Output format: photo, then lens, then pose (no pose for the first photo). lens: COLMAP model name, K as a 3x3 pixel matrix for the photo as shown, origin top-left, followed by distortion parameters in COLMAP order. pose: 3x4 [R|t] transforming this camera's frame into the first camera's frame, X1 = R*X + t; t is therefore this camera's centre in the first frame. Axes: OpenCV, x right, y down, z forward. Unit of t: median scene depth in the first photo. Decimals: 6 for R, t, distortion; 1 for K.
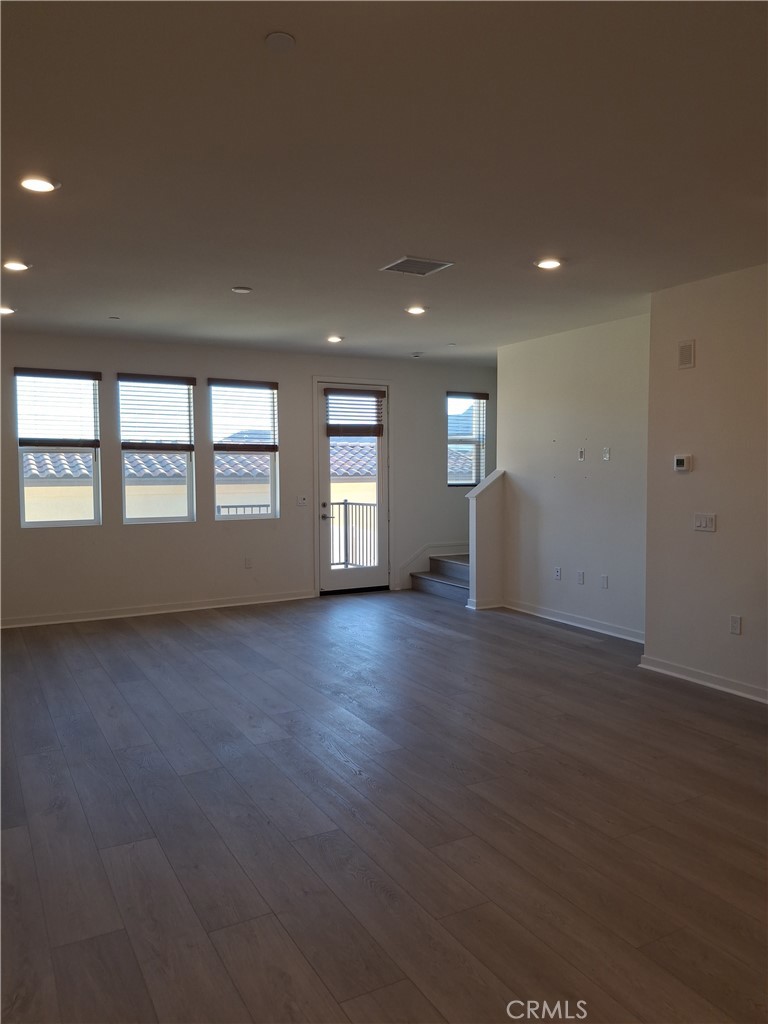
lens RADIAL K [[768.4, 0, 379.3], [0, 768.4, 519.6], [0, 0, 1]] dist [0.042737, -0.011852]
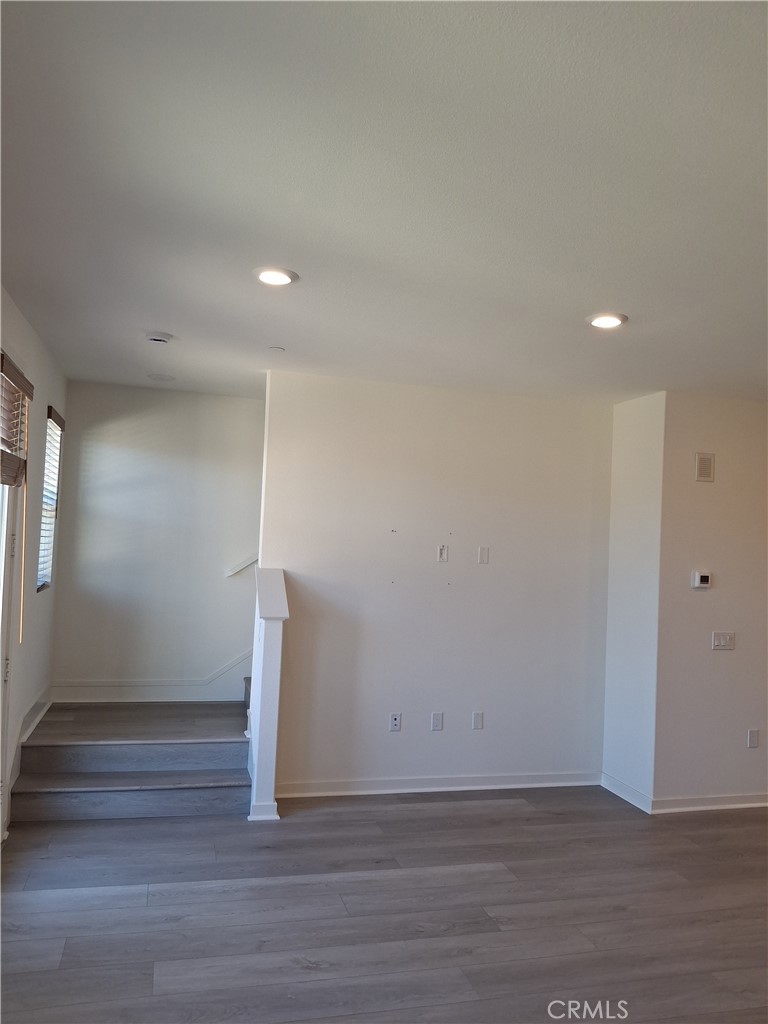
lens RADIAL K [[768.4, 0, 384.2], [0, 768.4, 508.0], [0, 0, 1]] dist [0.042737, -0.011852]
pose [[0.230159, 0.060756, 0.971255, -0.482956], [0.019651, 0.997556, -0.067058, -0.080468], [-0.972955, 0.034520, 0.228403, 0.894650]]
